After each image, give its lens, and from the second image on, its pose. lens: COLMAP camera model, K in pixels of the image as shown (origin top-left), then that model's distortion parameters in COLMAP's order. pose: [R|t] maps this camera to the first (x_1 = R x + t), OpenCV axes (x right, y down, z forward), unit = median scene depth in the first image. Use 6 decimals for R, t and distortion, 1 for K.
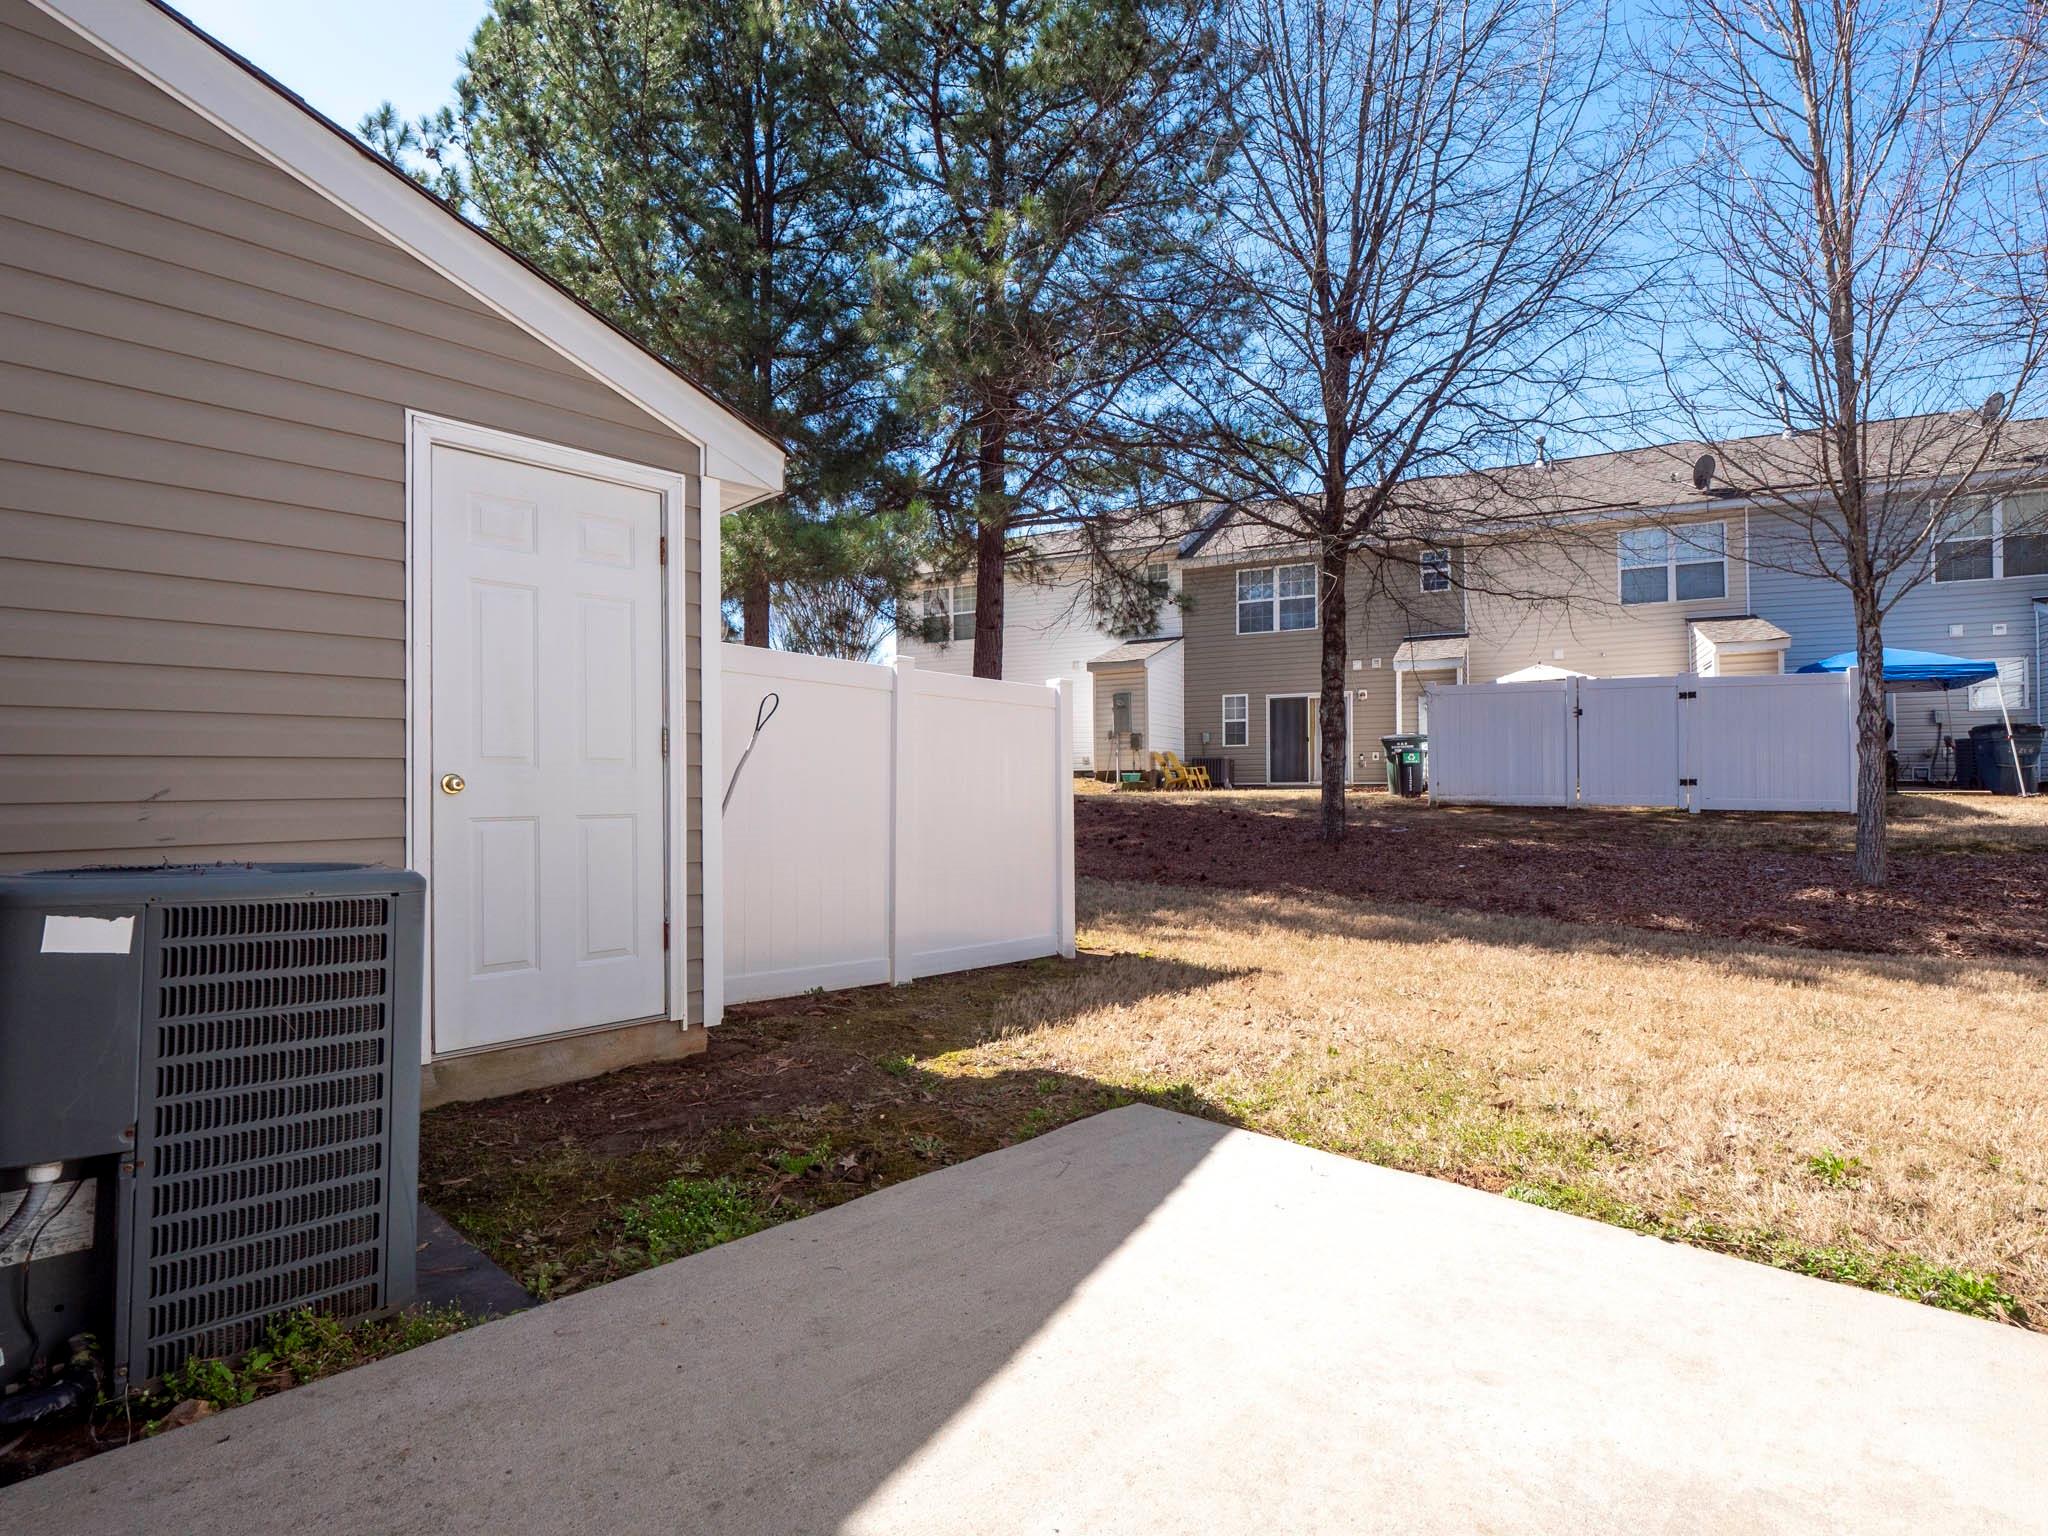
lens RADIAL K [[1020.4, 0, 970.6], [0, 1020.4, 788.9], [0, 0, 1]] dist [-0.000427, -0.013549]
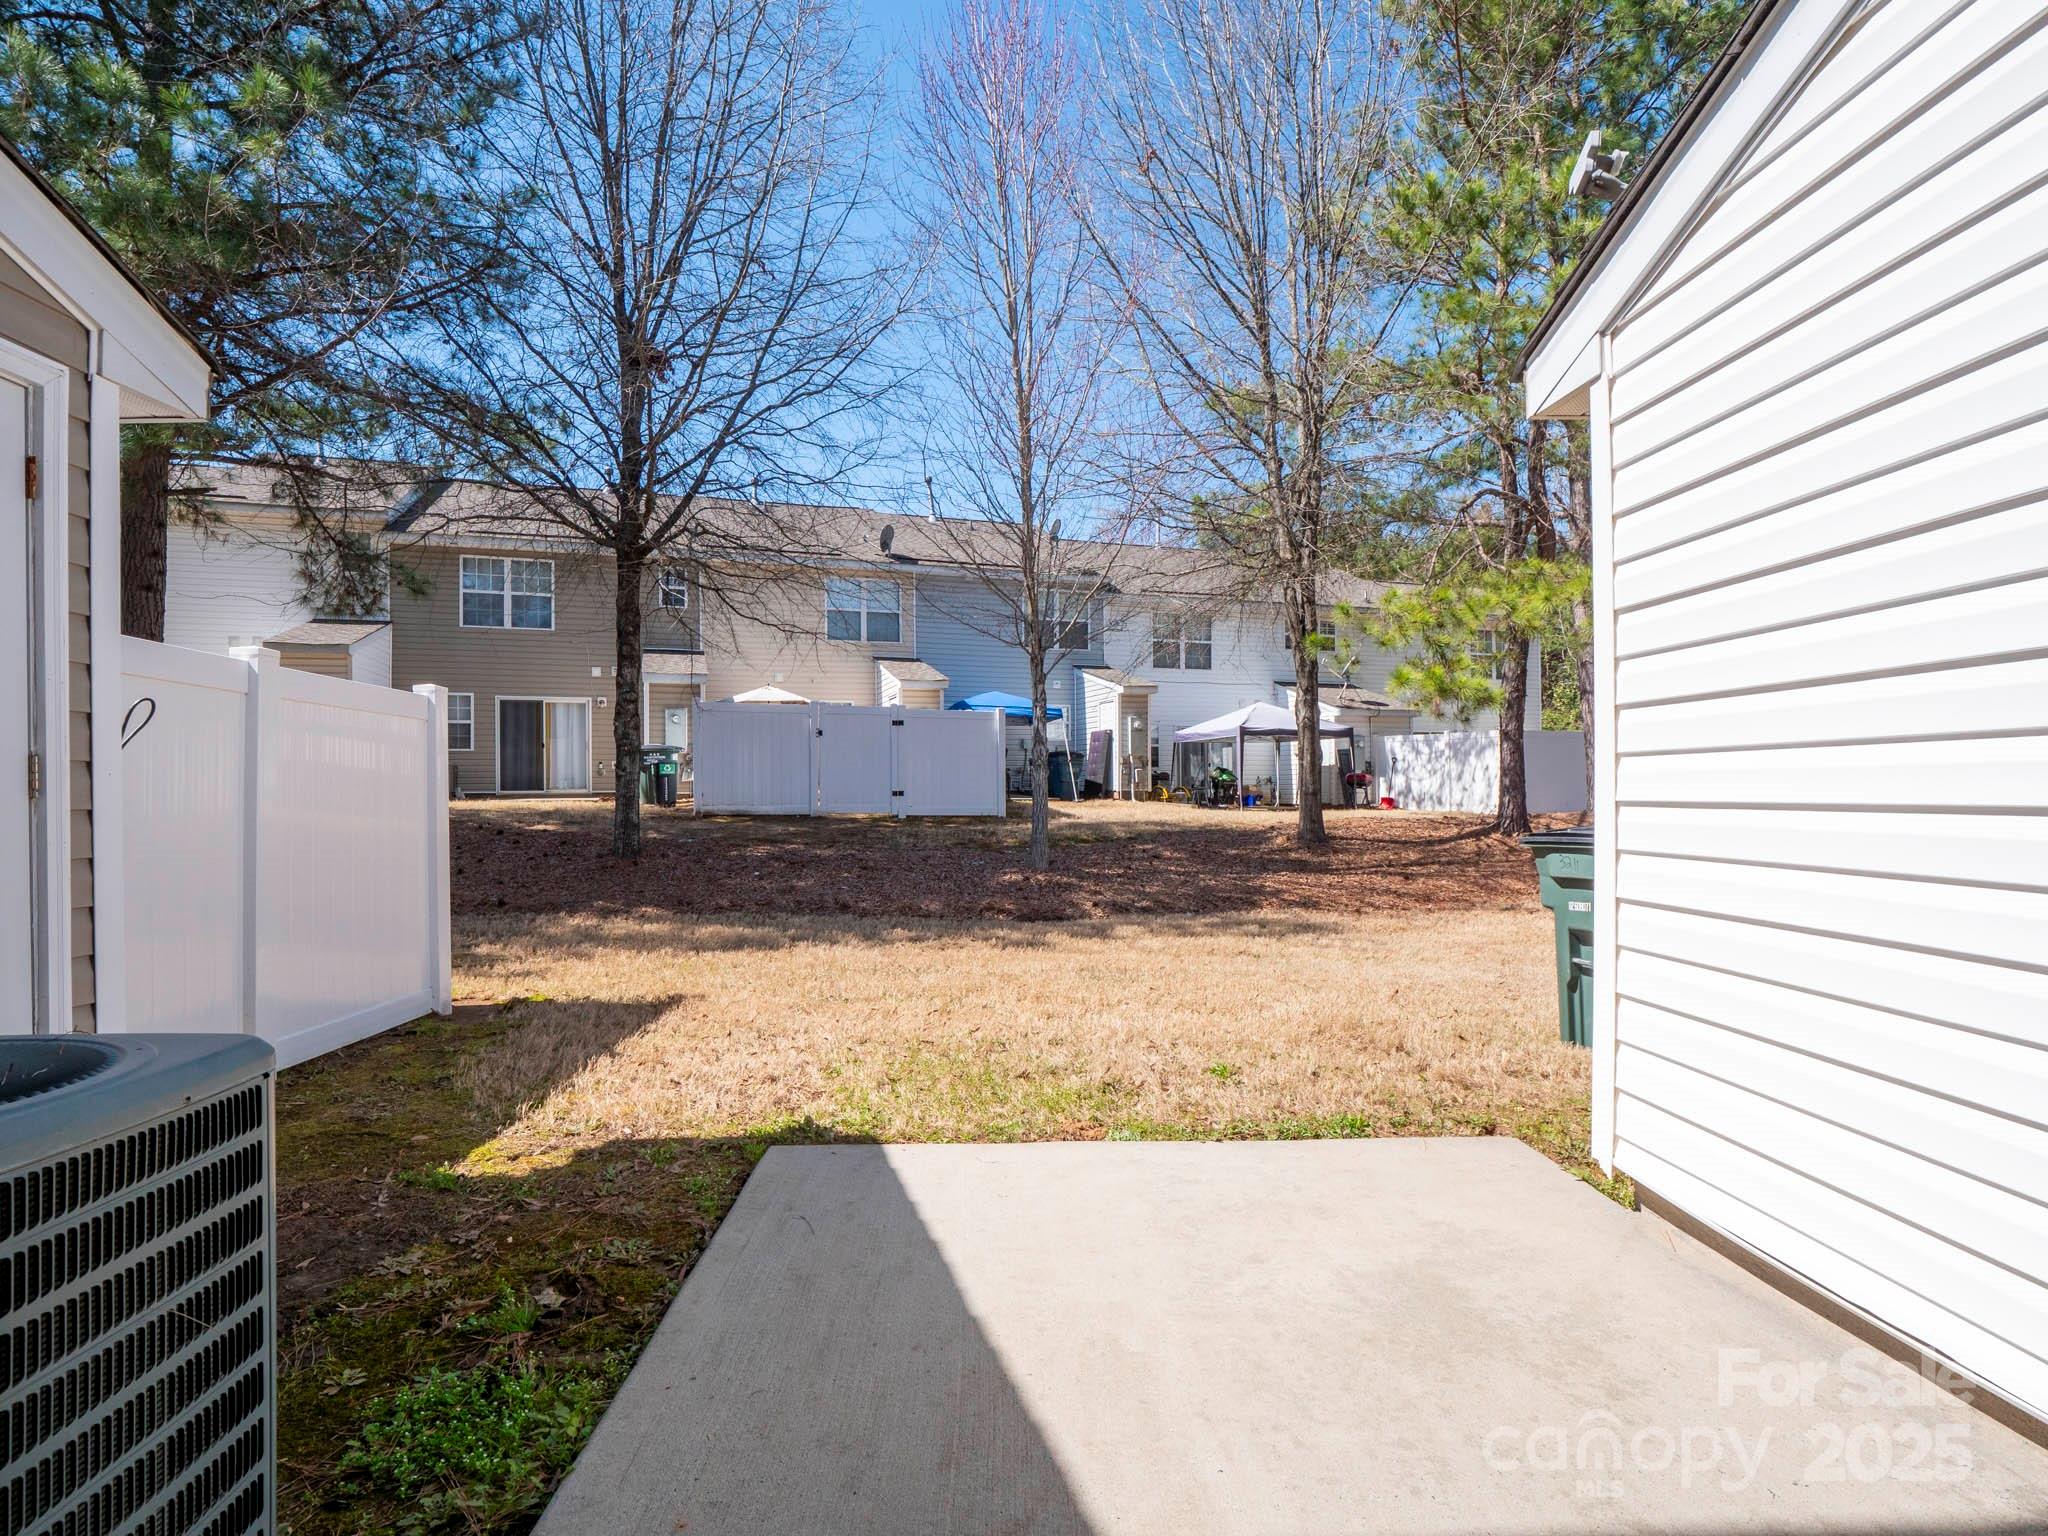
lens RADIAL K [[1027.2, 0, 1025.7], [0, 1027.2, 797.2], [0, 0, 1]] dist [-0.001979, -0.014548]
pose [[0.688575, -0.006060, 0.725140, -0.142076], [0.002038, 0.999977, 0.006422, -0.014828], [-0.725162, -0.002944, 0.688572, 0.045605]]
